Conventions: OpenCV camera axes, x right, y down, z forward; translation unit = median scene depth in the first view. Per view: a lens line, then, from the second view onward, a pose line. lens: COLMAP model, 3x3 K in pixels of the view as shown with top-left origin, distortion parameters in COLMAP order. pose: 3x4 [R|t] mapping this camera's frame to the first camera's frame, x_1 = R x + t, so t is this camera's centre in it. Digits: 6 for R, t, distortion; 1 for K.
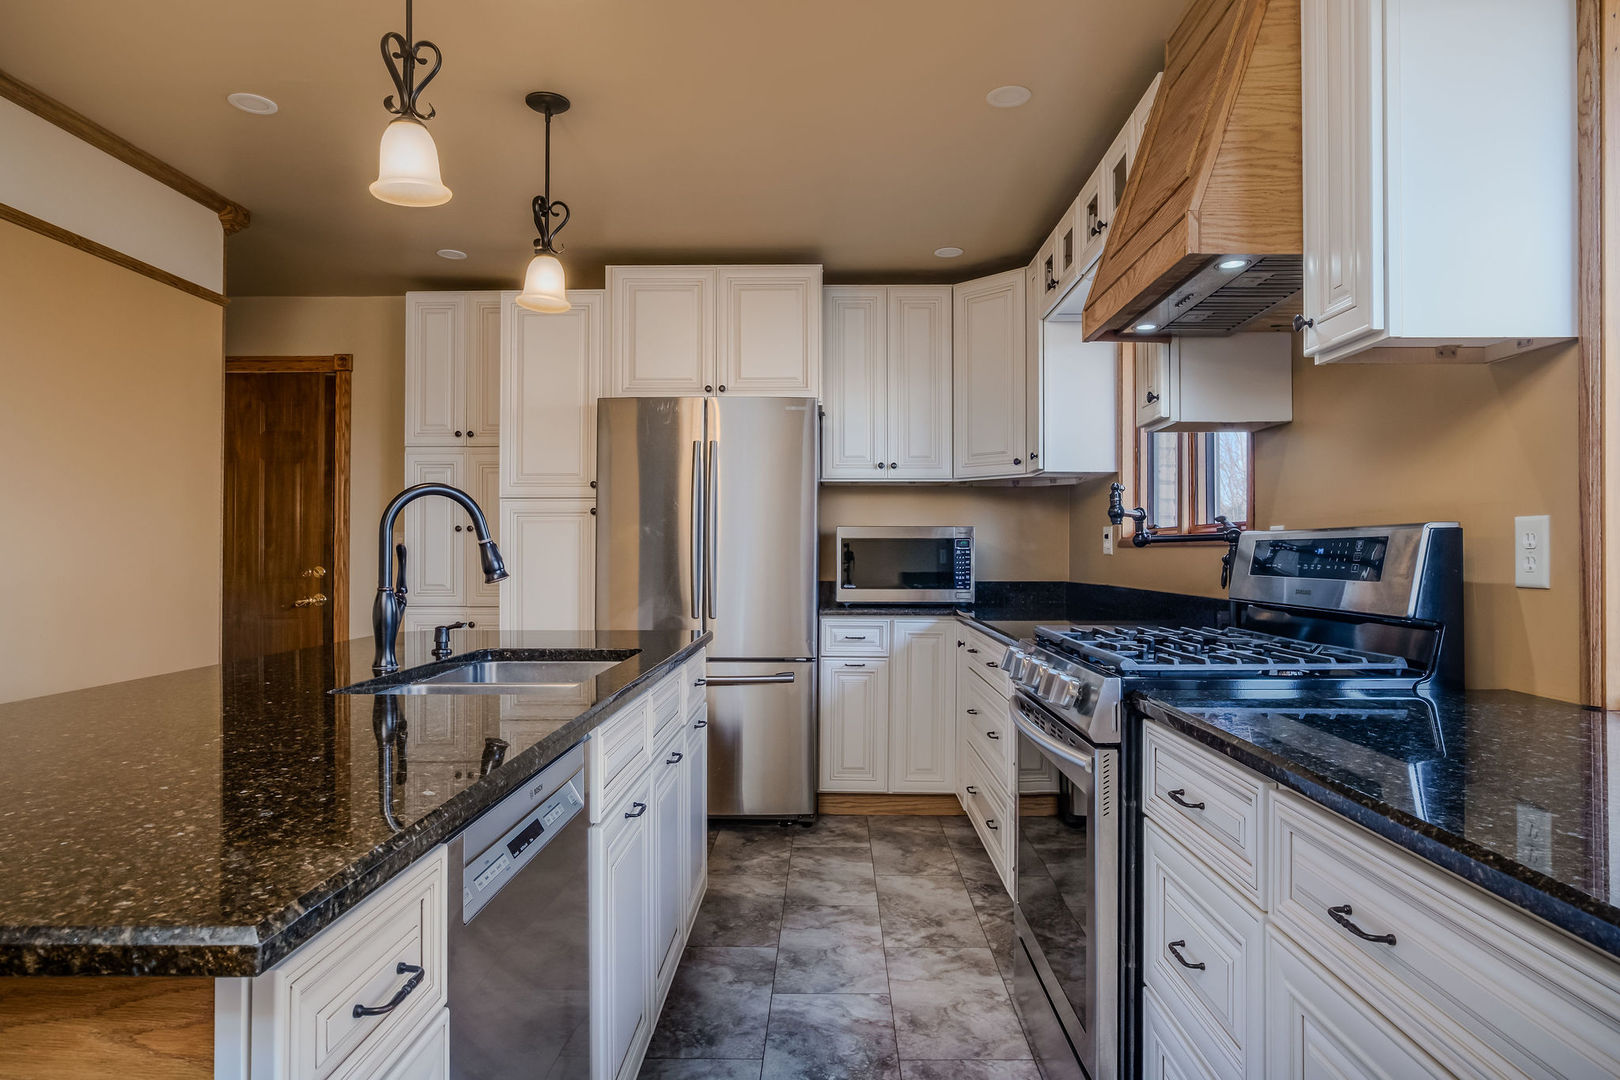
lens RADIAL K [[975.5, 0, 814.0], [0, 975.5, 543.1], [0, 0, 1]] dist [-0.031947, 0.019925]
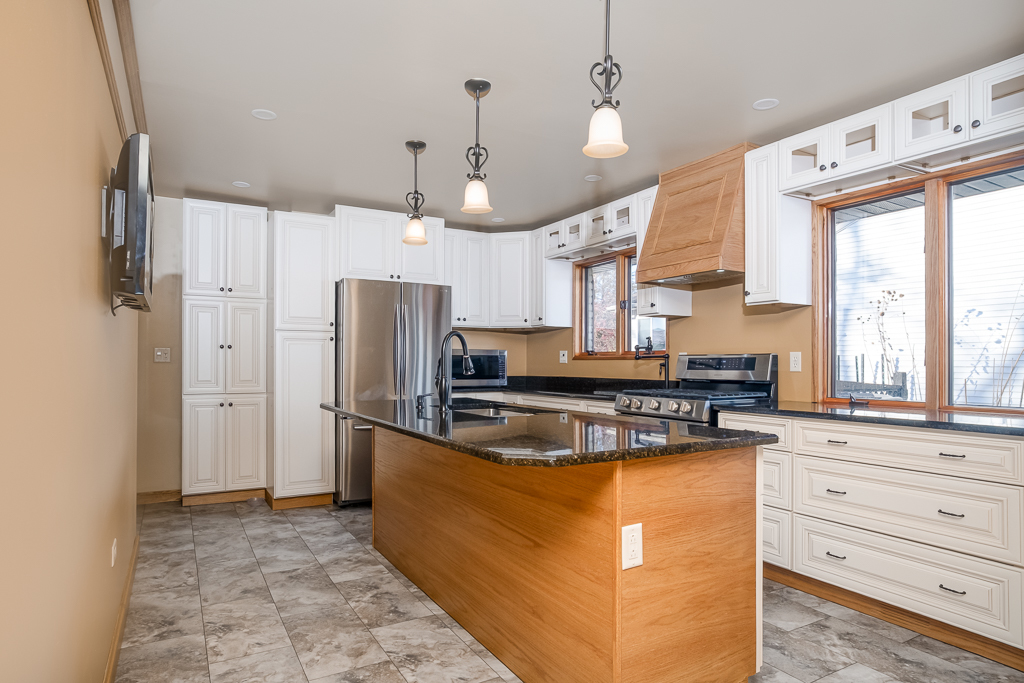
lens RADIAL K [[616.6, 0, 510.2], [0, 616.6, 358.4], [0, 0, 1]] dist [-0.031947, 0.019925]
pose [[0.853720, 0.005237, 0.520706, -0.757072], [-0.006499, 0.999979, 0.000598, 0.001313], [-0.520691, -0.003895, 0.853736, -0.225577]]
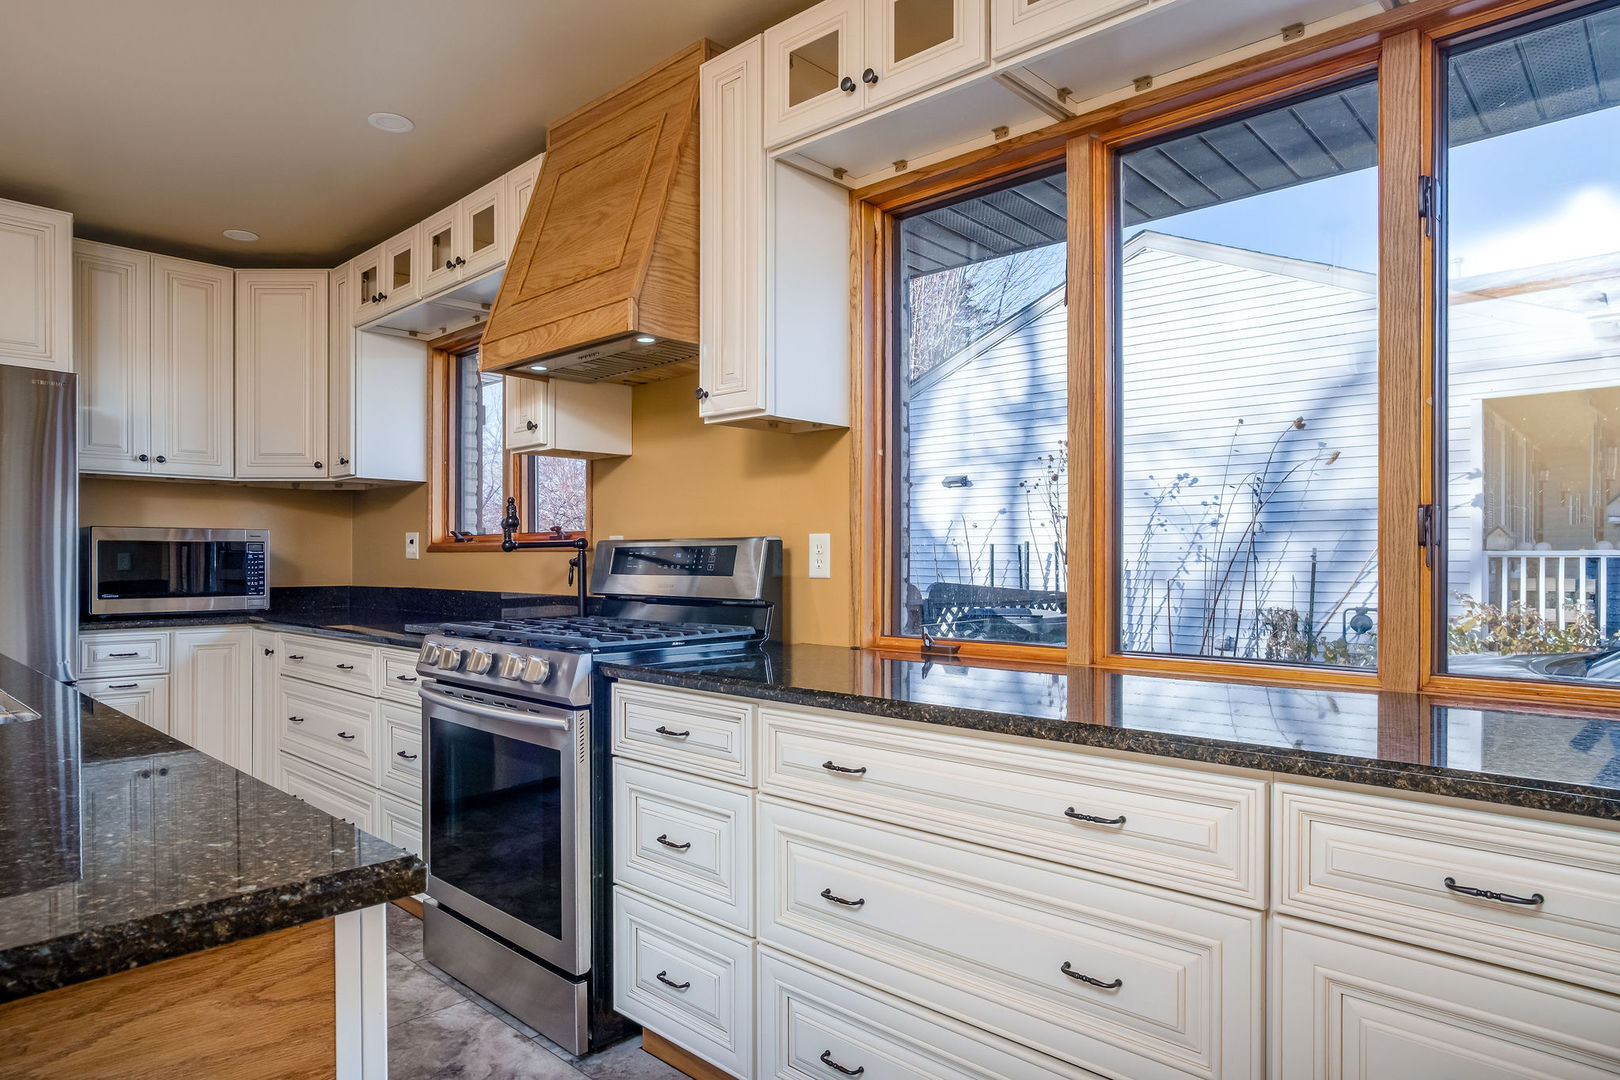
lens RADIAL K [[975.5, 0, 807.9], [0, 975.5, 565.3], [0, 0, 1]] dist [-0.031947, 0.019925]
pose [[0.678130, -0.006981, 0.734909, -0.252830], [-0.006373, 0.999861, 0.015378, -0.000087], [-0.734914, -0.015112, 0.677992, -0.047937]]
